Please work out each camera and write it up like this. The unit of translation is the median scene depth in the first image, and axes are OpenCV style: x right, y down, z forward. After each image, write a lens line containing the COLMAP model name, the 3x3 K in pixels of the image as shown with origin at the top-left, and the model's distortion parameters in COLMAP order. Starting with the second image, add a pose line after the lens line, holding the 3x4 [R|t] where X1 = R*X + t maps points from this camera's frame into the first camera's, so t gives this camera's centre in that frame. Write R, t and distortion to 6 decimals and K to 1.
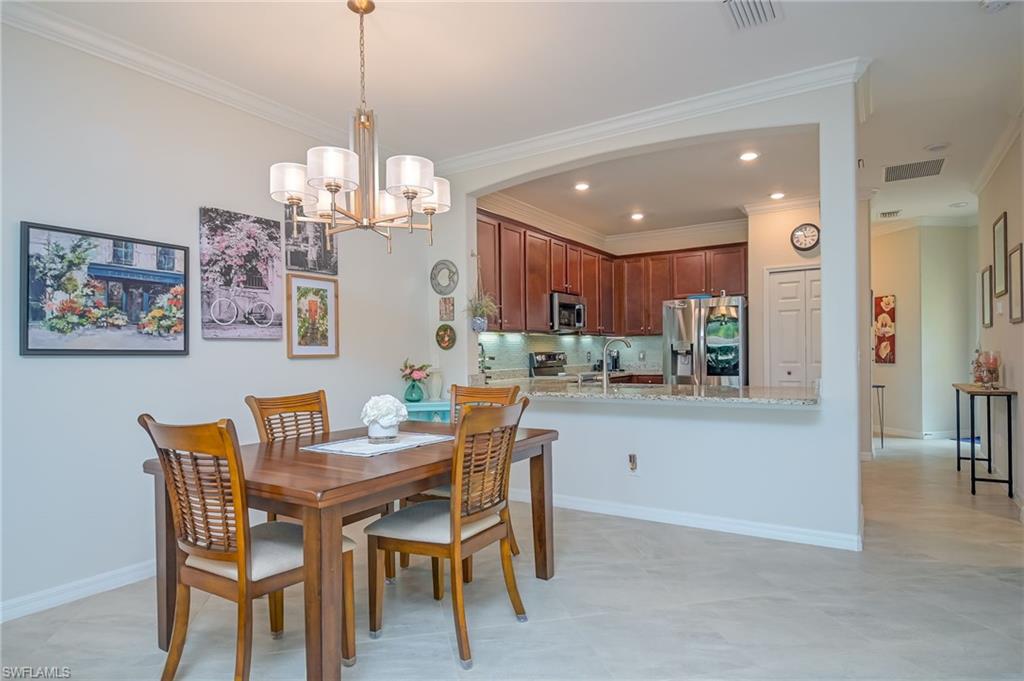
lens RADIAL K [[589.5, 0, 504.4], [0, 589.5, 355.5], [0, 0, 1]] dist [-0.000757, -0.001221]
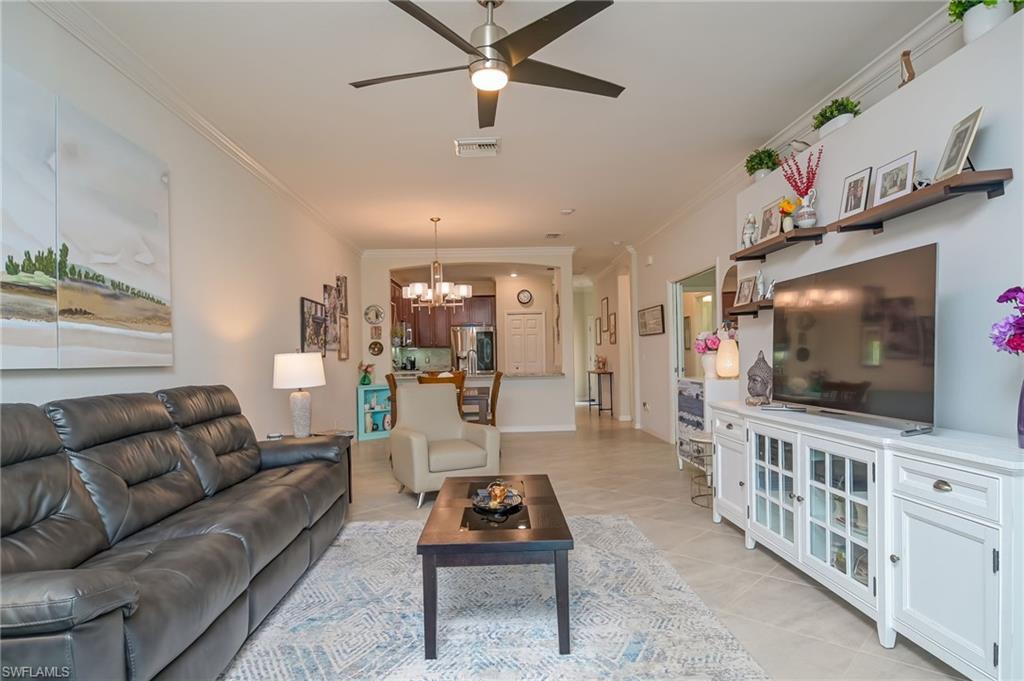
lens RADIAL K [[589.5, 0, 504.4], [0, 589.5, 355.5], [0, 0, 1]] dist [-0.000757, -0.001221]
pose [[0.825877, -0.001864, 0.563847, -1.194248], [0.010805, 0.999863, -0.012520, 0.024881], [-0.563746, 0.016433, 0.825785, -1.040153]]
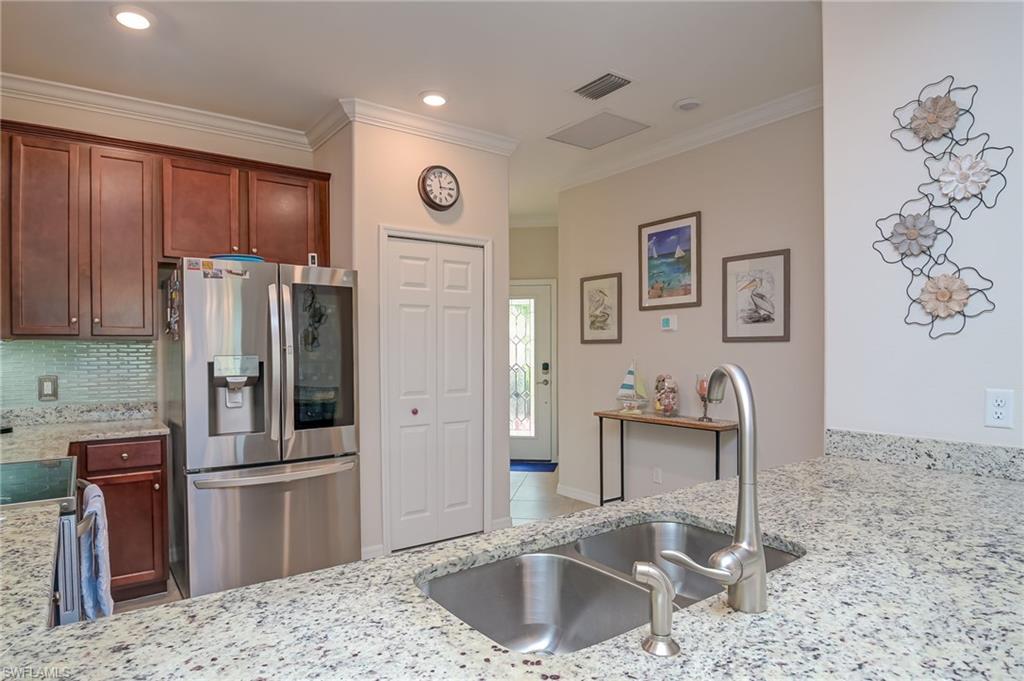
lens RADIAL K [[589.5, 0, 504.4], [0, 589.5, 355.5], [0, 0, 1]] dist [-0.000757, -0.001221]
pose [[0.369003, 0.001465, 0.929427, -0.063441], [0.005470, 0.999978, -0.003748, -0.045927], [-0.929412, 0.006467, 0.368987, 1.358590]]
